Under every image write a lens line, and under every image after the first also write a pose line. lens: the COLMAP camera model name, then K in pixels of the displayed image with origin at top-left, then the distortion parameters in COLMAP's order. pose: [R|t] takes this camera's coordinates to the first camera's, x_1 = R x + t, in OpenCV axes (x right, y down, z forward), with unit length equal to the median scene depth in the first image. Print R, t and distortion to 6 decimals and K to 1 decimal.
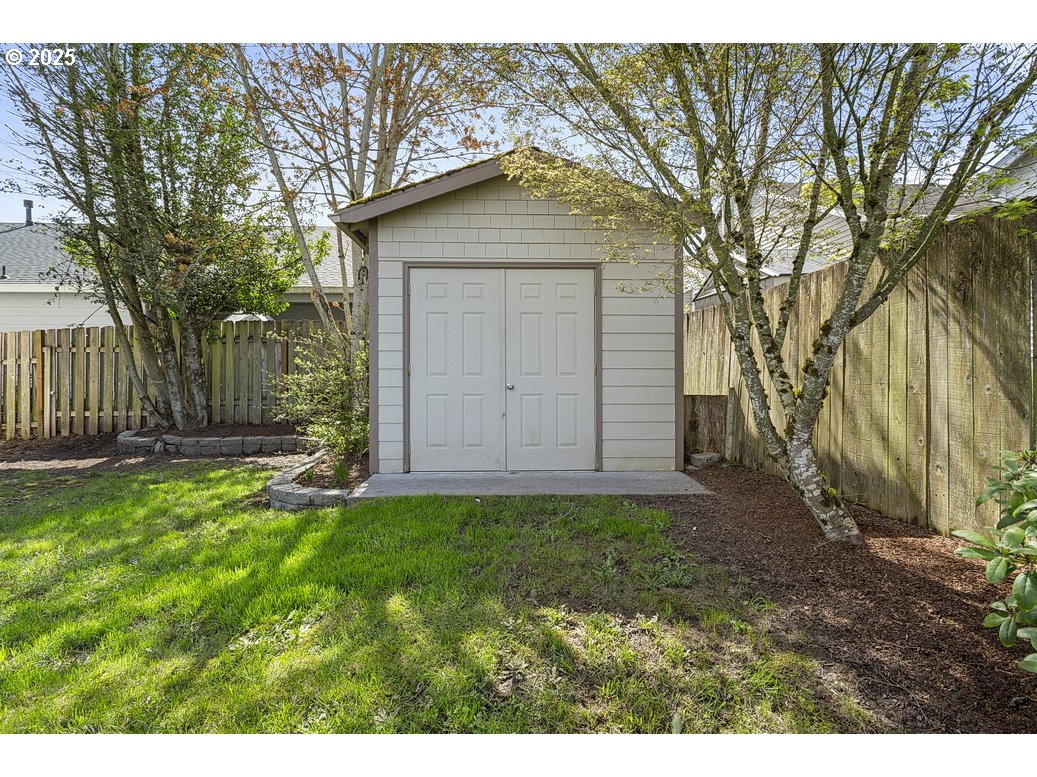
lens RADIAL K [[492.0, 0, 523.4], [0, 492.0, 376.1], [0, 0, 1]] dist [-0.003567, 0.000315]
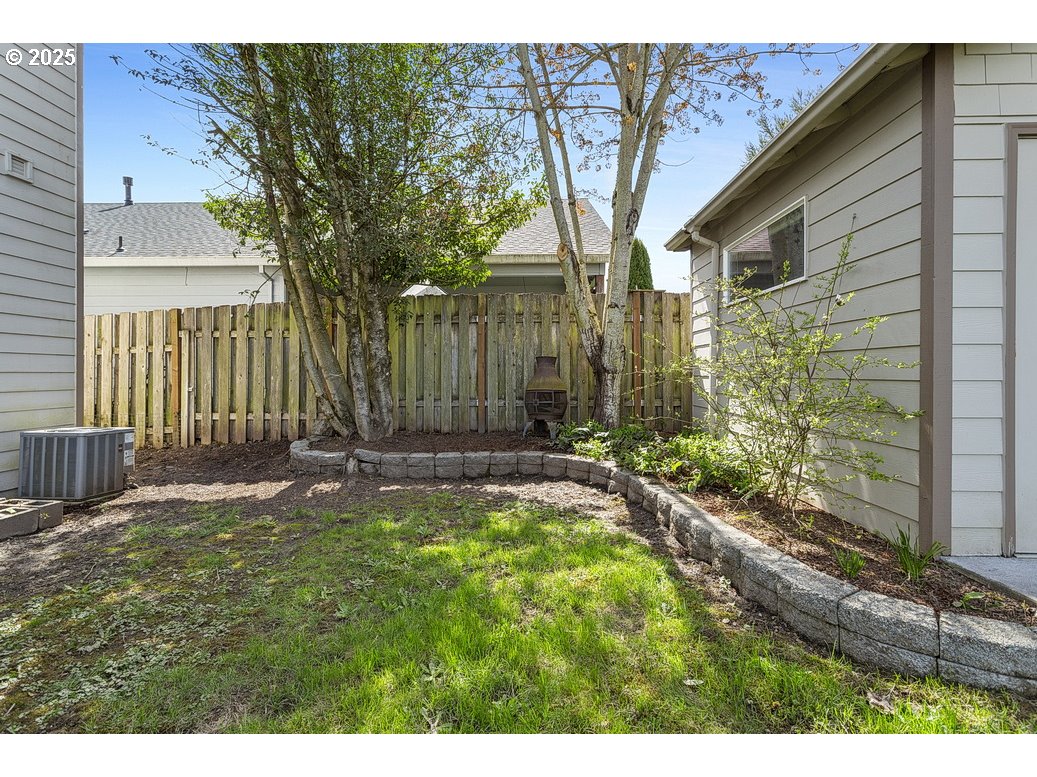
lens RADIAL K [[492.0, 0, 523.4], [0, 492.0, 376.1], [0, 0, 1]] dist [-0.003567, 0.000315]
pose [[0.997168, 0.002776, -0.075158, -0.374022], [-0.002468, 0.999988, 0.004194, 0.008662], [0.075168, -0.003997, 0.997163, 0.260930]]
